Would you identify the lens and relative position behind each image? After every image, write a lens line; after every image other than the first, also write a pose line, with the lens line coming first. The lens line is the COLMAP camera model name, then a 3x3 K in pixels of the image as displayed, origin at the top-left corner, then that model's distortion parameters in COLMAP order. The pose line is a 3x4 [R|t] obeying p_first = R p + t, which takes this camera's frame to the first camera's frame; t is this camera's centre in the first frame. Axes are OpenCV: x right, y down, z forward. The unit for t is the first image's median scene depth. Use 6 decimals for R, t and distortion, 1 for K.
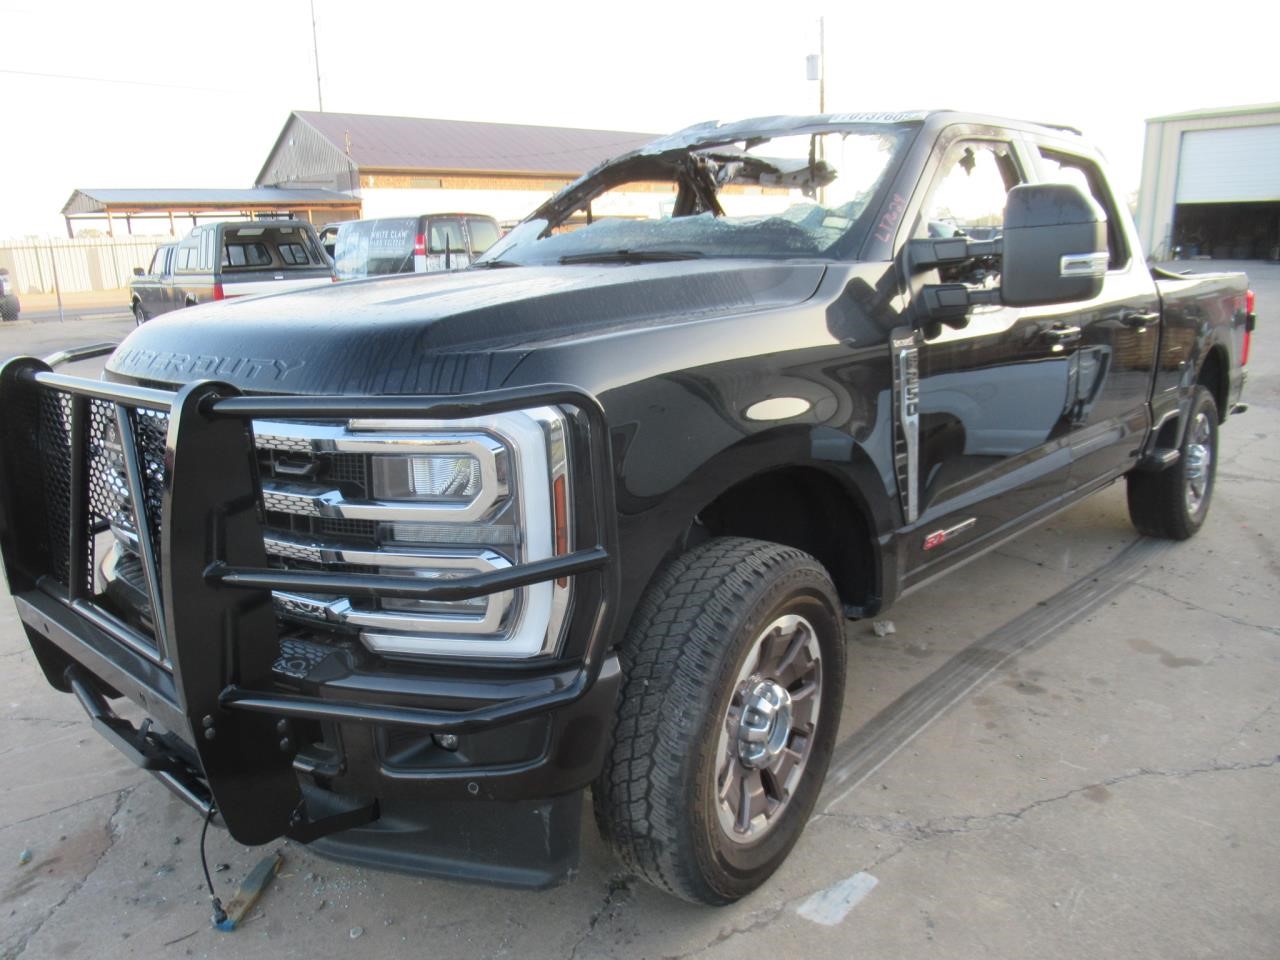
lens RADIAL K [[989.5, 0, 640.0], [0, 989.5, 480.0], [0, 0, 1]] dist [0.001624, 0.000435]
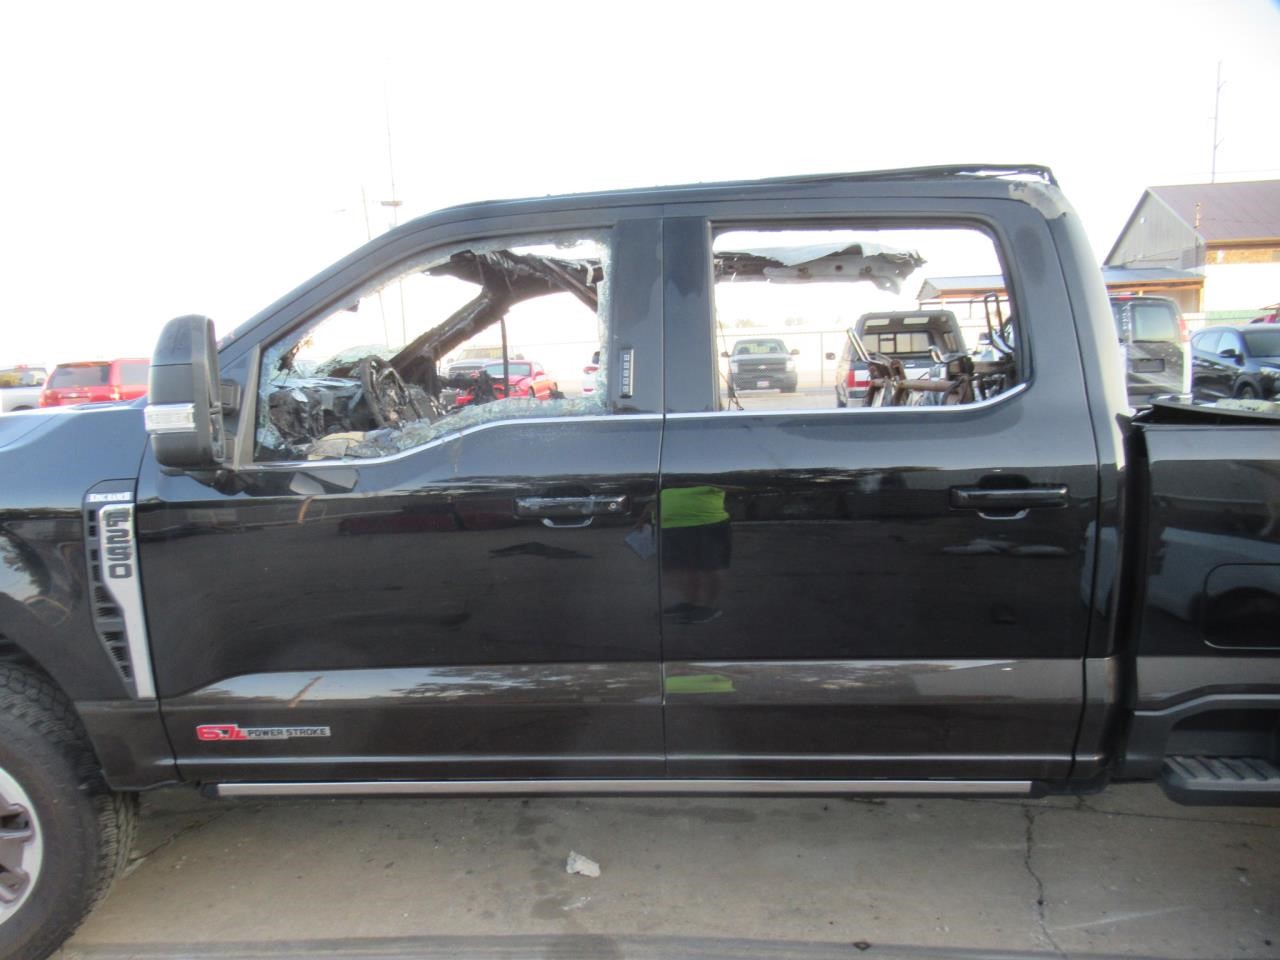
lens RADIAL K [[989.5, 0, 640.0], [0, 989.5, 480.0], [0, 0, 1]] dist [0.001624, 0.000435]
pose [[0.660179, 0.112293, -0.742667, 0.069872], [-0.168976, 0.985620, -0.001179, -0.012953], [0.731855, 0.126271, 0.669660, 0.042177]]
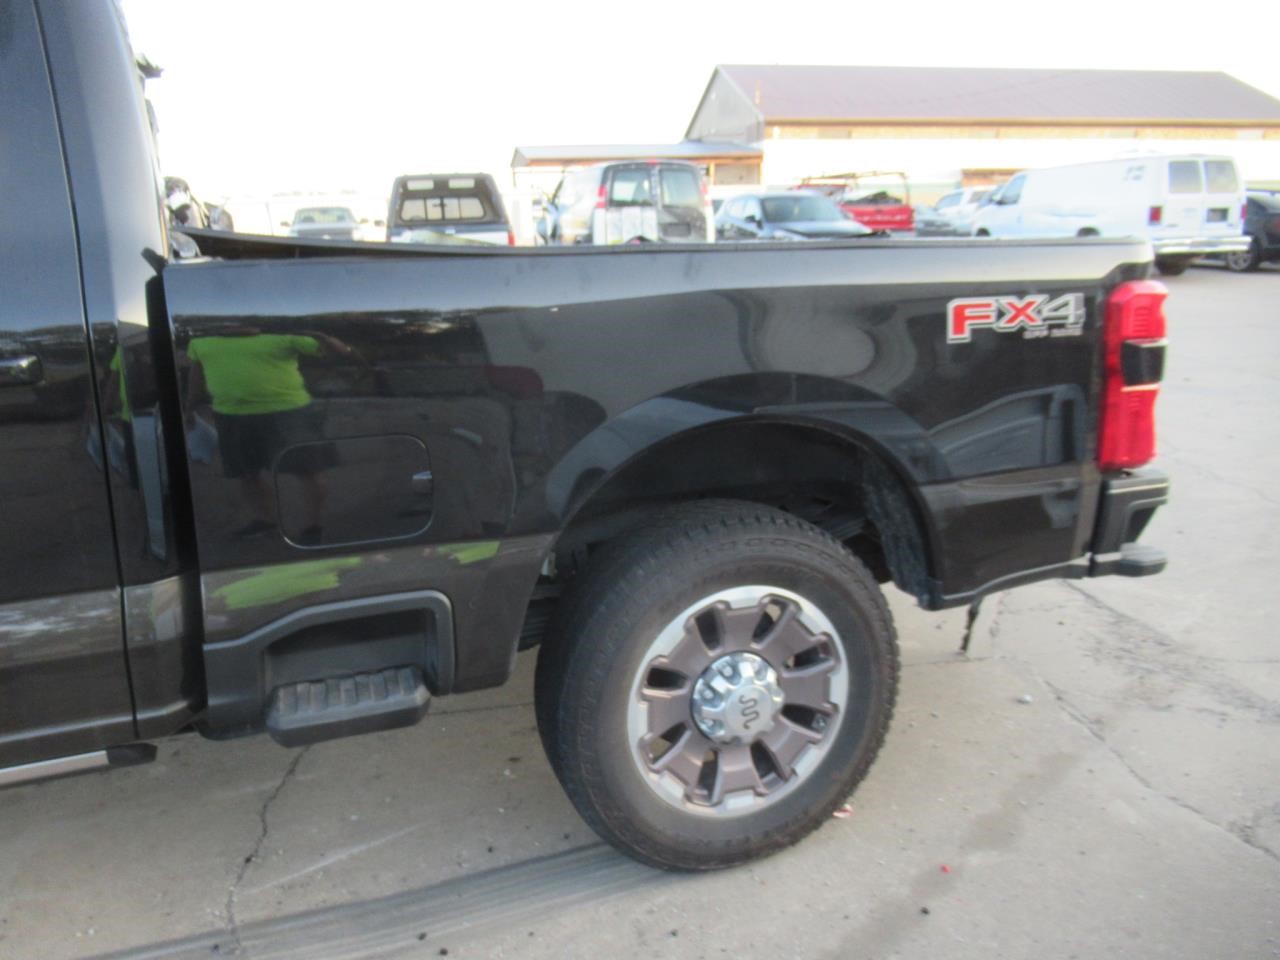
lens RADIAL K [[984.0, 0, 714.4], [0, 984.0, 461.7], [0, 0, 1]] dist [-0.020418, 0.000979]
pose [[0.917813, 0.106656, -0.382419, 0.082797], [-0.095446, 0.994266, 0.048226, -0.016618], [0.385369, -0.007762, 0.922730, 0.068421]]
